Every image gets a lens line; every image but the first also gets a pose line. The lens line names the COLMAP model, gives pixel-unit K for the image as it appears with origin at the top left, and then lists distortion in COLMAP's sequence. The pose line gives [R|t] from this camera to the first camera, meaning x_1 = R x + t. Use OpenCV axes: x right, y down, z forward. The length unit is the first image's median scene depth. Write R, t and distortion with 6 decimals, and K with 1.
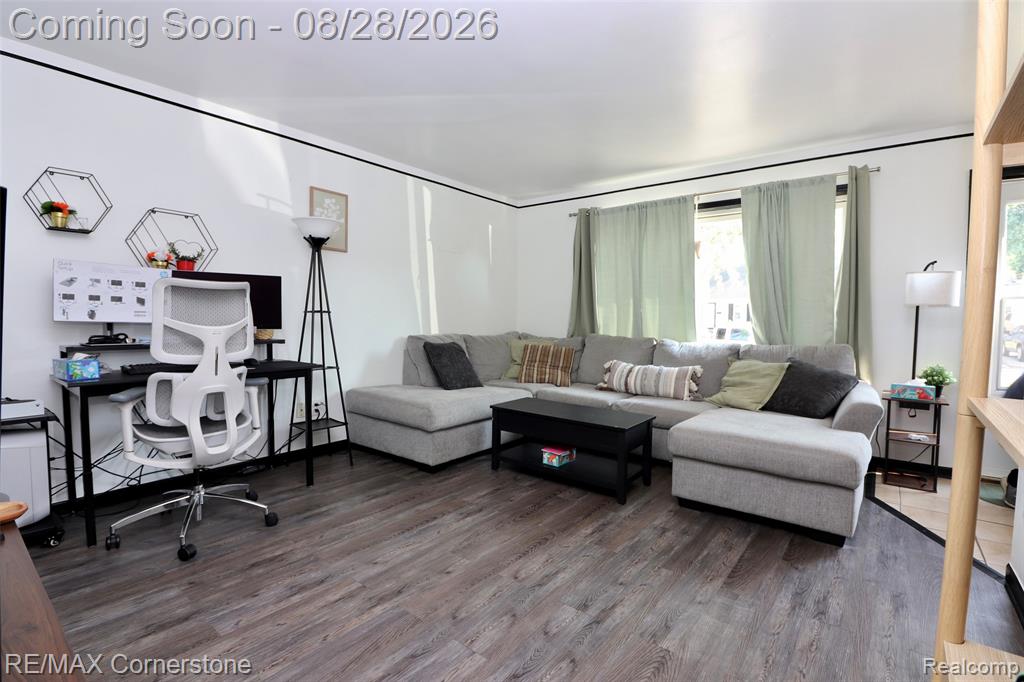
lens RADIAL K [[479.1, 0, 513.1], [0, 479.1, 338.0], [0, 0, 1]] dist [0.000747, -0.015629]
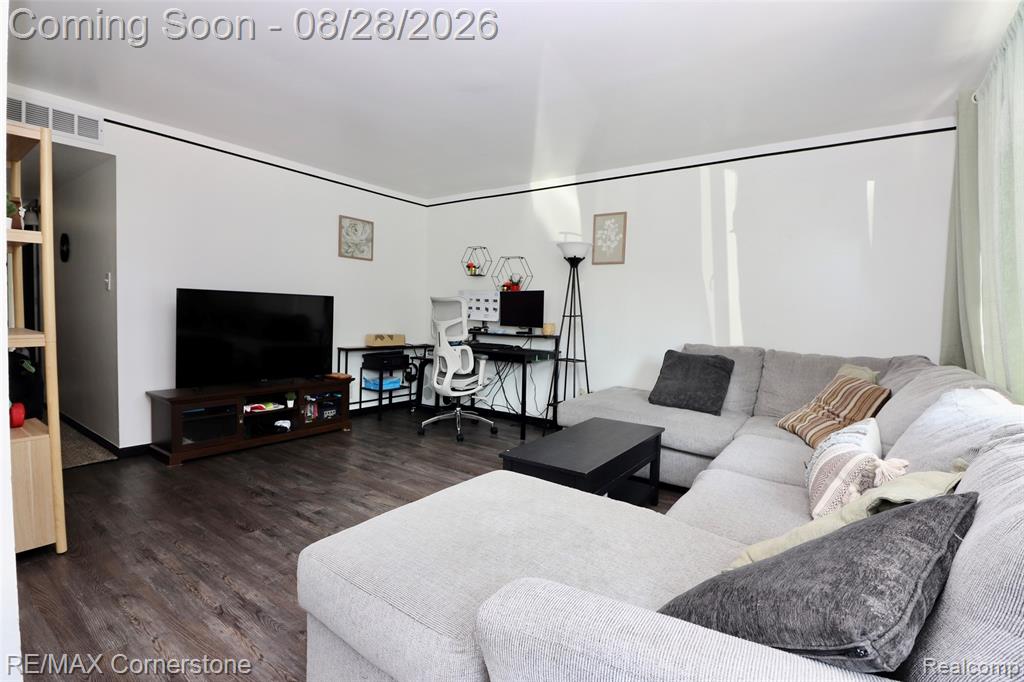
lens RADIAL K [[479.1, 0, 513.1], [0, 479.1, 338.0], [0, 0, 1]] dist [0.000747, -0.015629]
pose [[0.041090, 0.038578, -0.998410, 1.163470], [-0.071985, 0.996772, 0.035552, -0.041611], [0.996559, 0.070410, 0.043734, 1.085630]]
